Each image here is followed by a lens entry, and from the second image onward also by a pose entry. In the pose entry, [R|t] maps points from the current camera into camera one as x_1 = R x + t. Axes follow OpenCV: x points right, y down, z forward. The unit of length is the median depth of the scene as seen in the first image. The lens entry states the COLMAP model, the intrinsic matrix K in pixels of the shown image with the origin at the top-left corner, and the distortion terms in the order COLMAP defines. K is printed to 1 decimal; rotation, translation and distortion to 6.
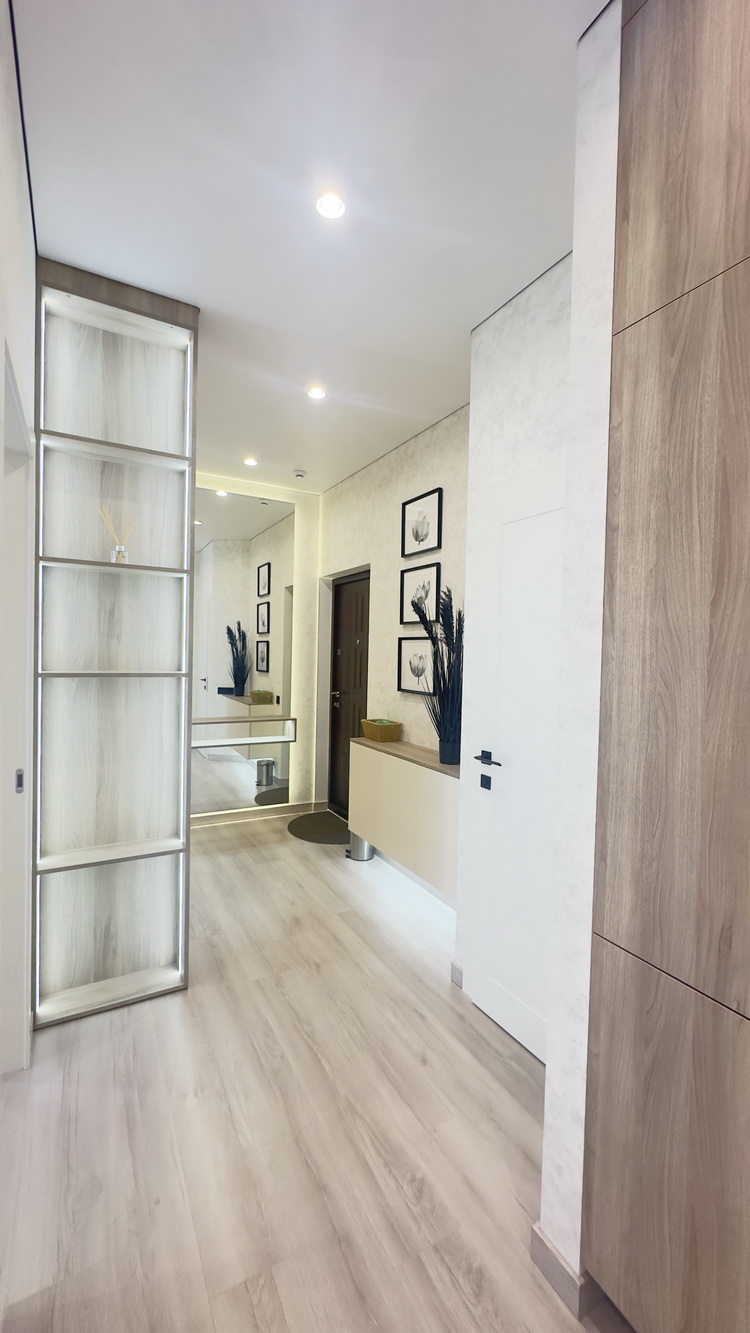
lens RADIAL K [[542.9, 0, 378.9], [0, 542.9, 663.4], [0, 0, 1]] dist [-0.008442, 0.000702]
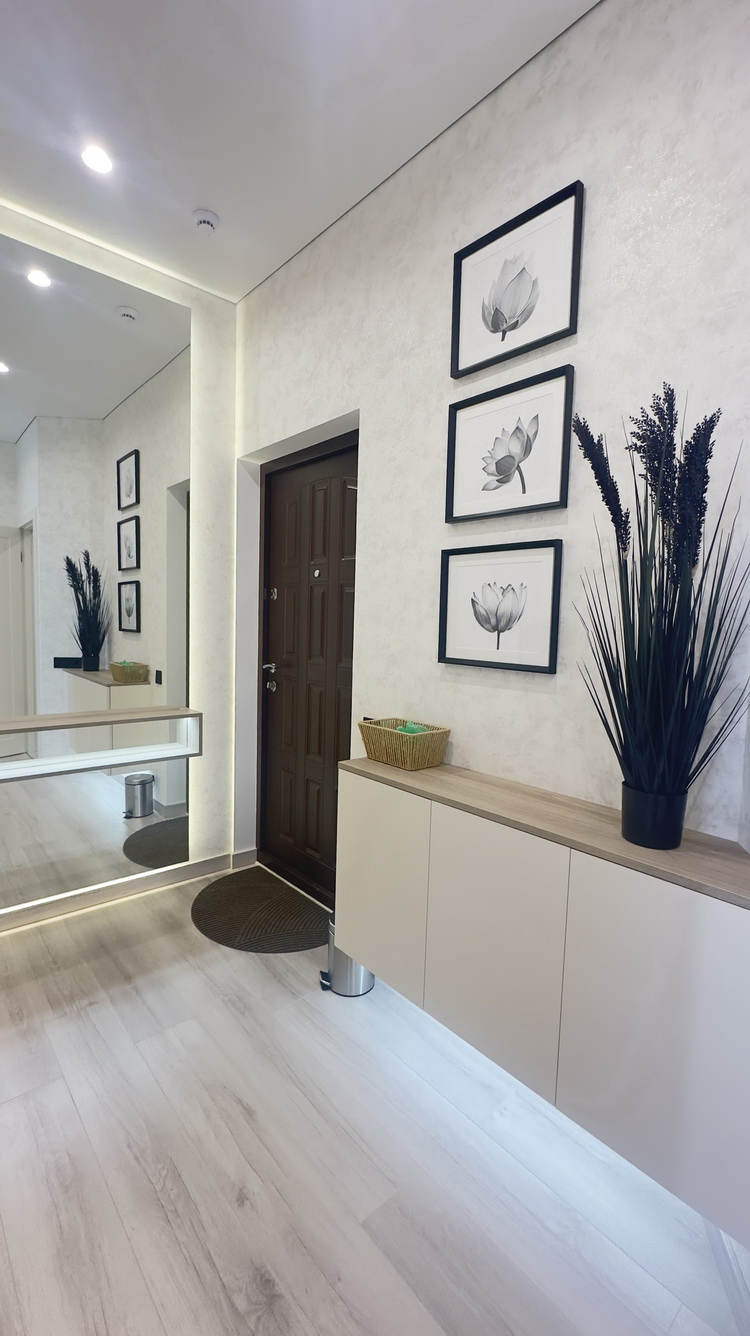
lens RADIAL K [[544.1, 0, 371.8], [0, 544.1, 672.4], [0, 0, 1]] dist [-0.008442, 0.000702]
pose [[0.976491, -0.010585, 0.215299, -0.099469], [-0.005164, 0.997358, 0.072456, 0.019447], [-0.215497, -0.071865, 0.973857, 0.421319]]
